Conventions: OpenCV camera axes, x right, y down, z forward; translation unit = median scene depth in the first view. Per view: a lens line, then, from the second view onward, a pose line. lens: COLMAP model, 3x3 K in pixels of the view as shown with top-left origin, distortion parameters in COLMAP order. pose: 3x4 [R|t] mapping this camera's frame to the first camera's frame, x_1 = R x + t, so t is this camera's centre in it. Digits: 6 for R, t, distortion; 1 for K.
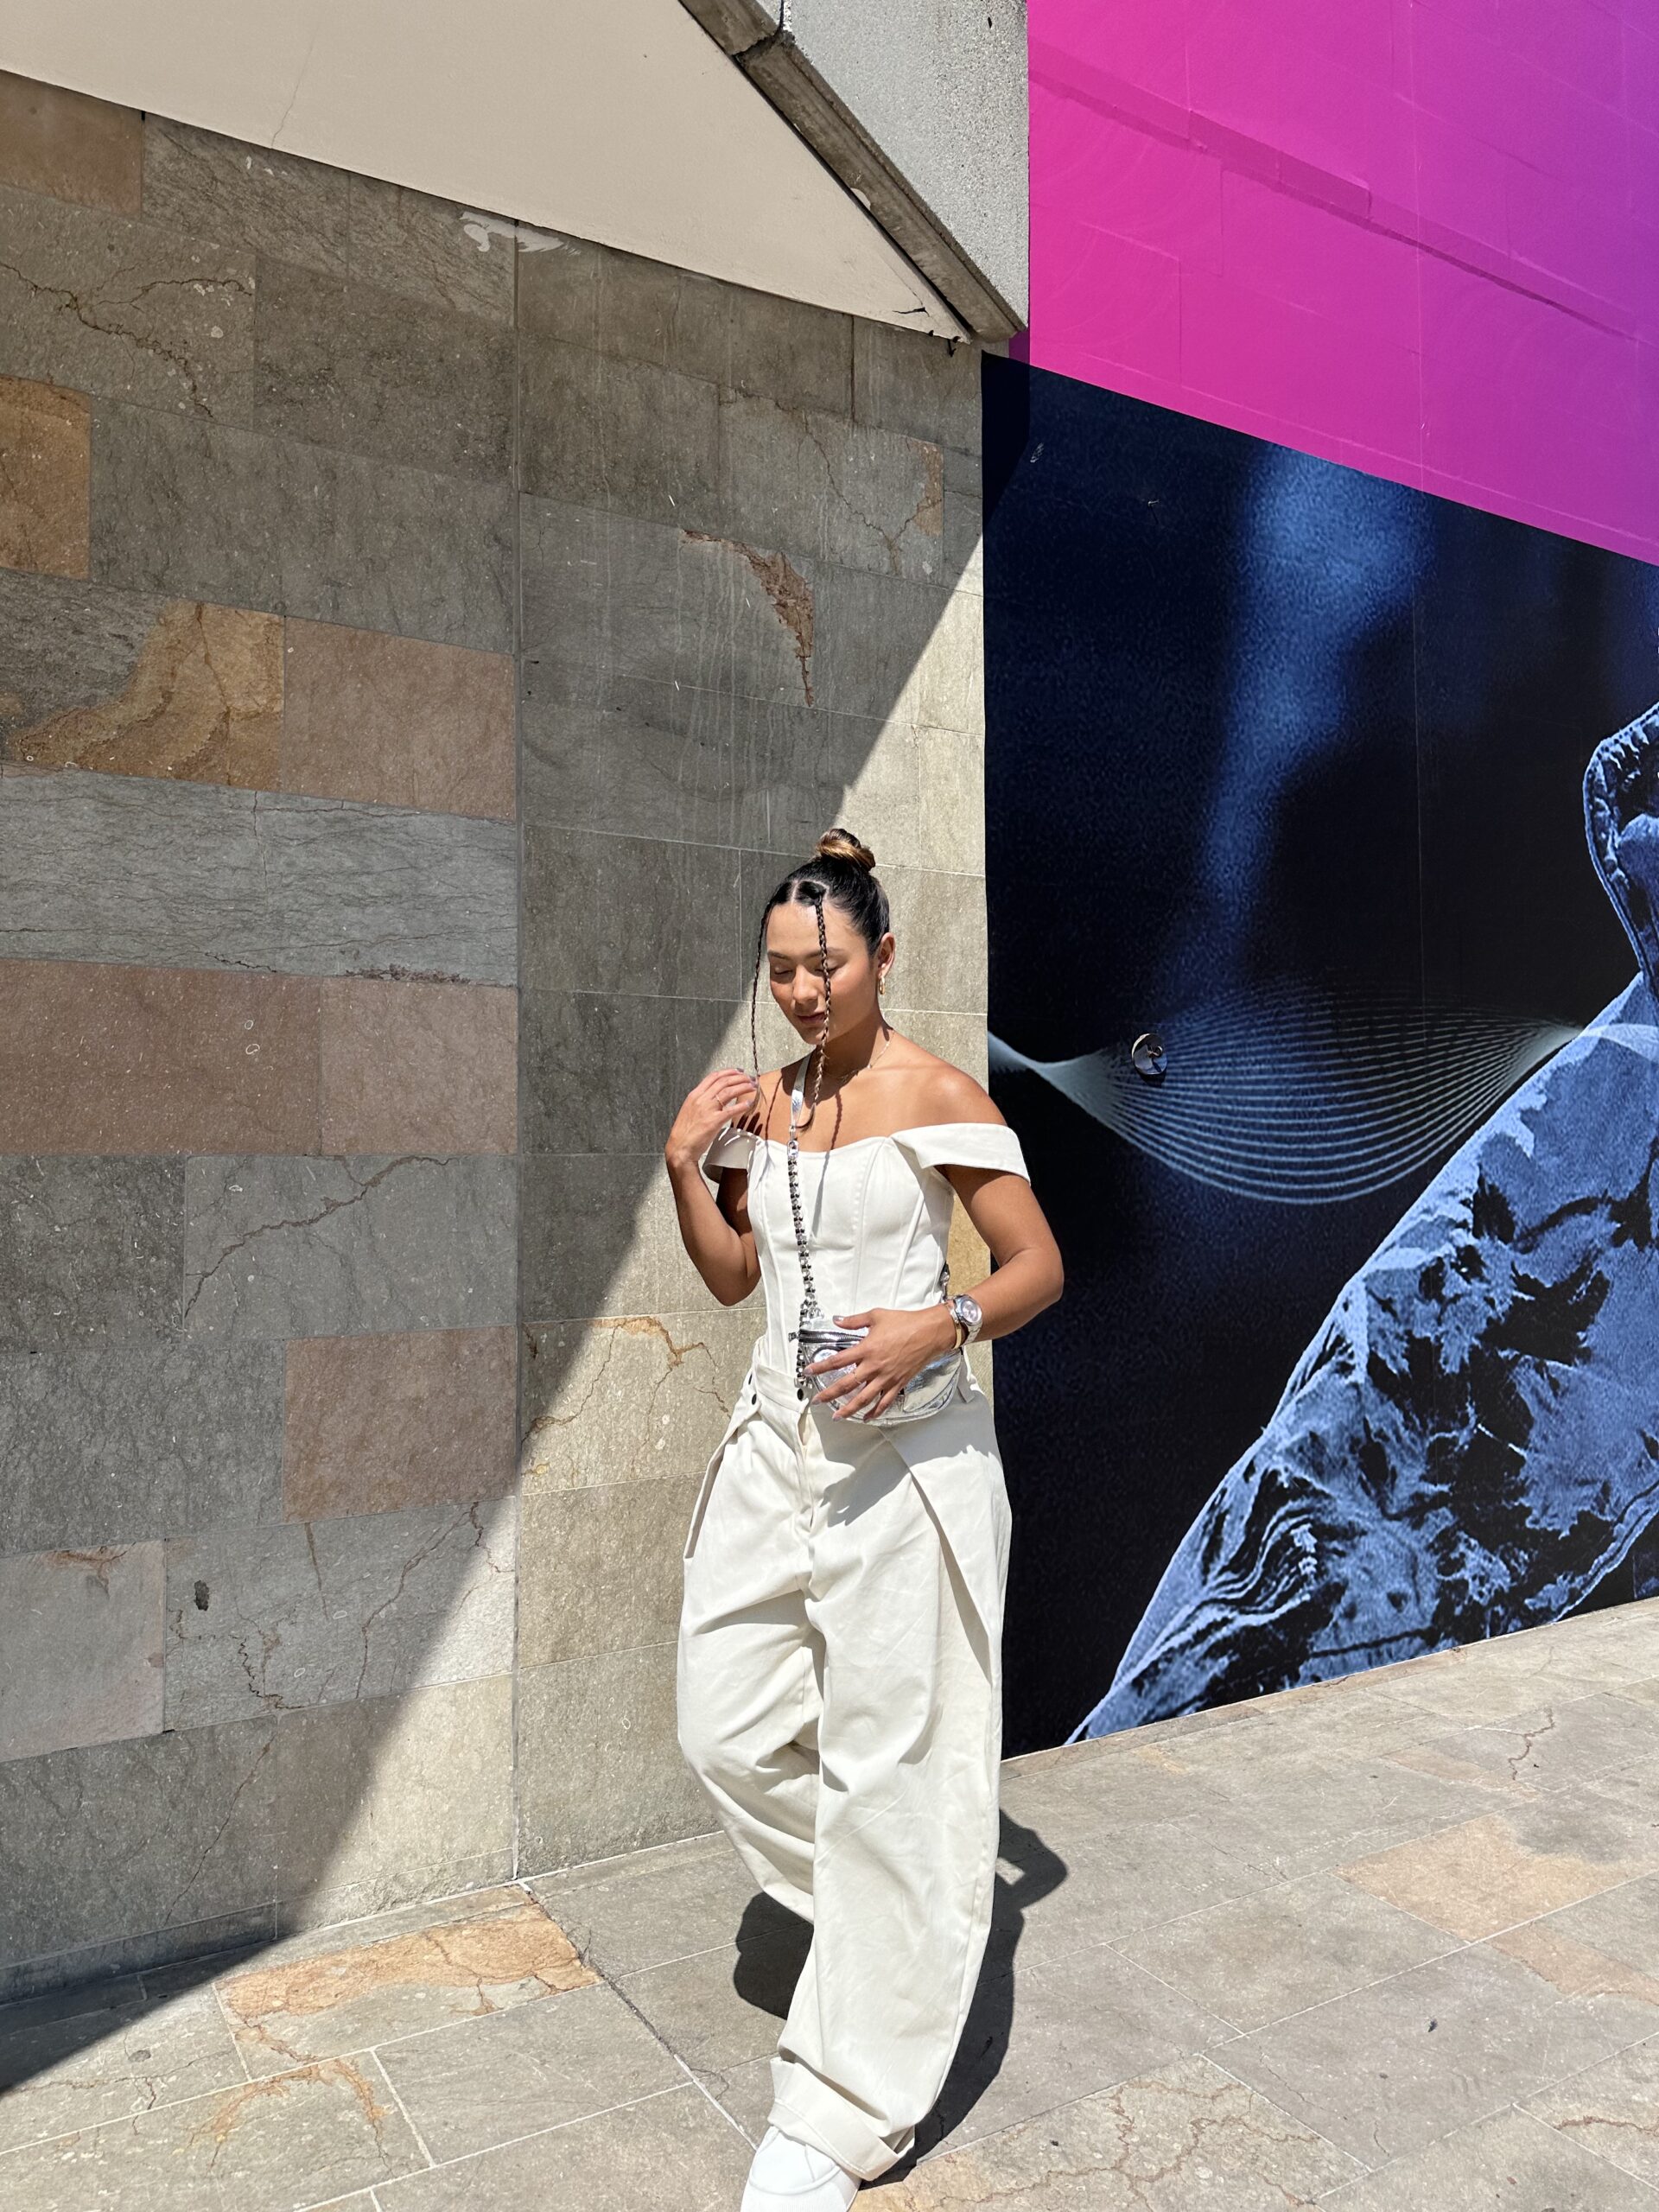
lens RADIAL K [[1495.9, 0, 820.4], [0, 1495.9, 1102.5], [0, 0, 1]] dist [0.036671, -0.041848]
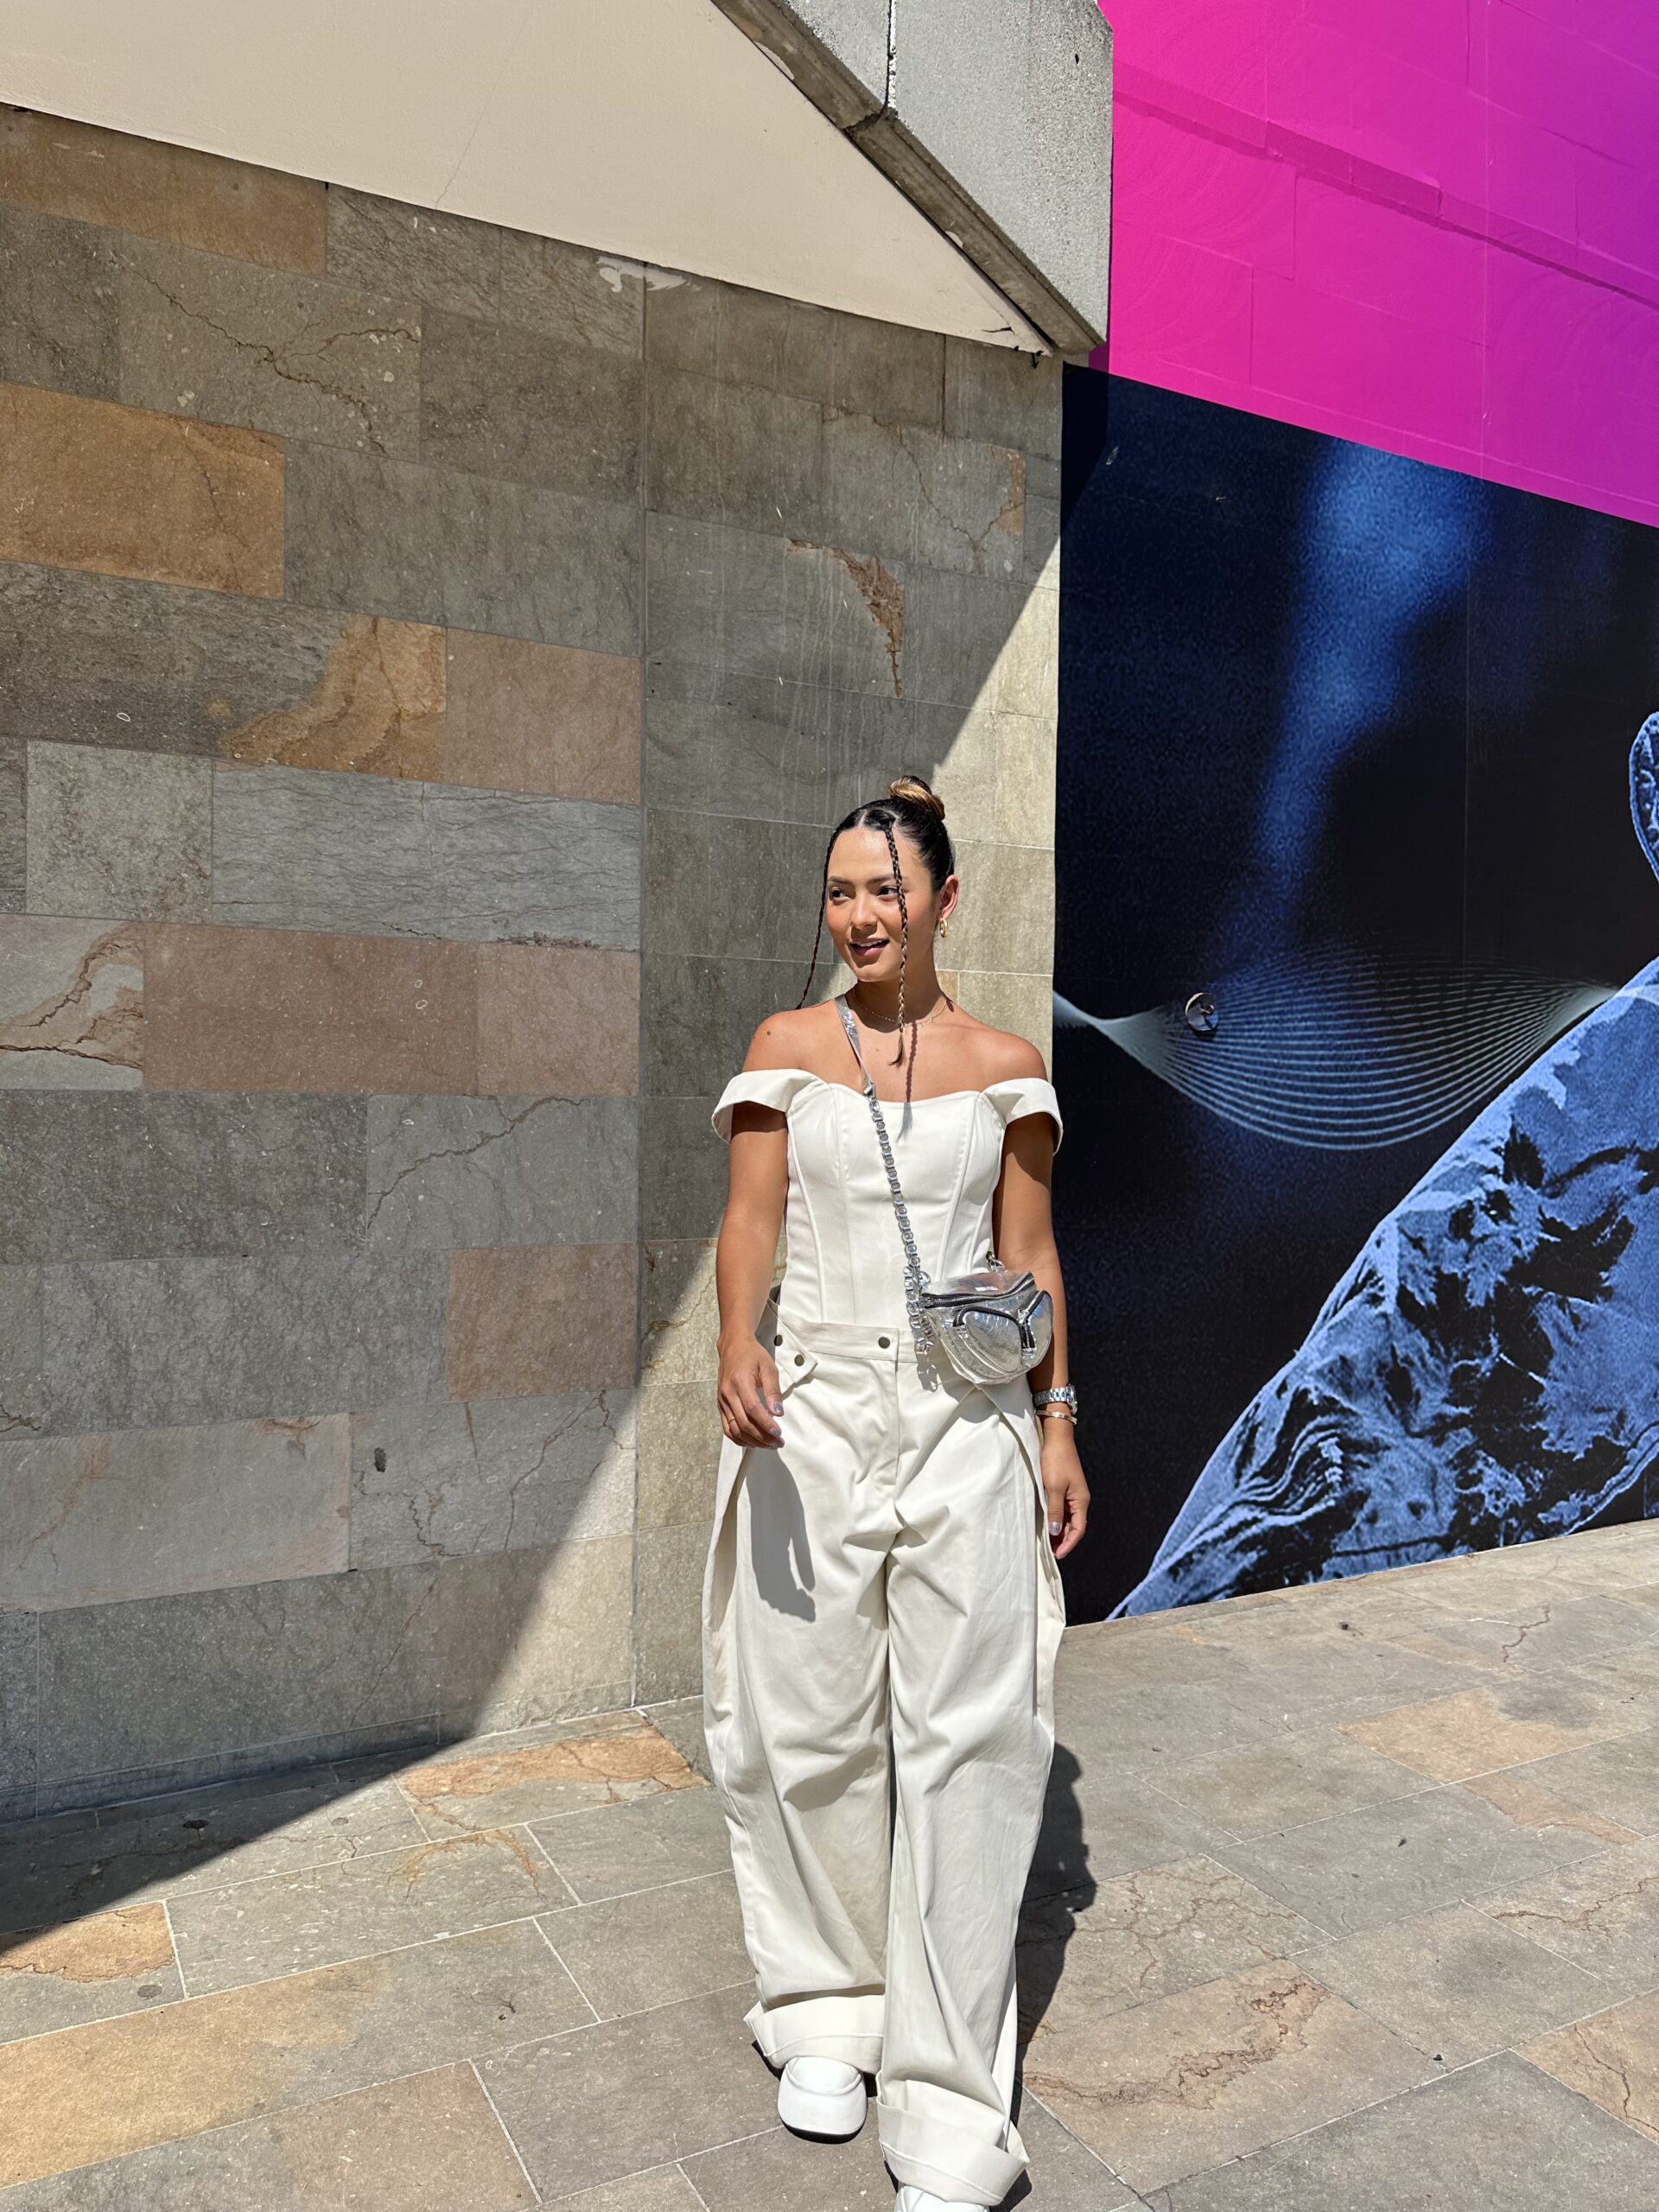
lens RADIAL K [[1537.9, 0, 829.5], [0, 1537.9, 1106.0], [0, 0, 1]] dist [0.021284, -0.026523]
pose [[0.998914, 0.018277, -0.042859, -0.004418], [-0.016025, 0.998501, 0.052332, -0.021507], [0.043751, -0.051589, 0.997710, -0.170567]]
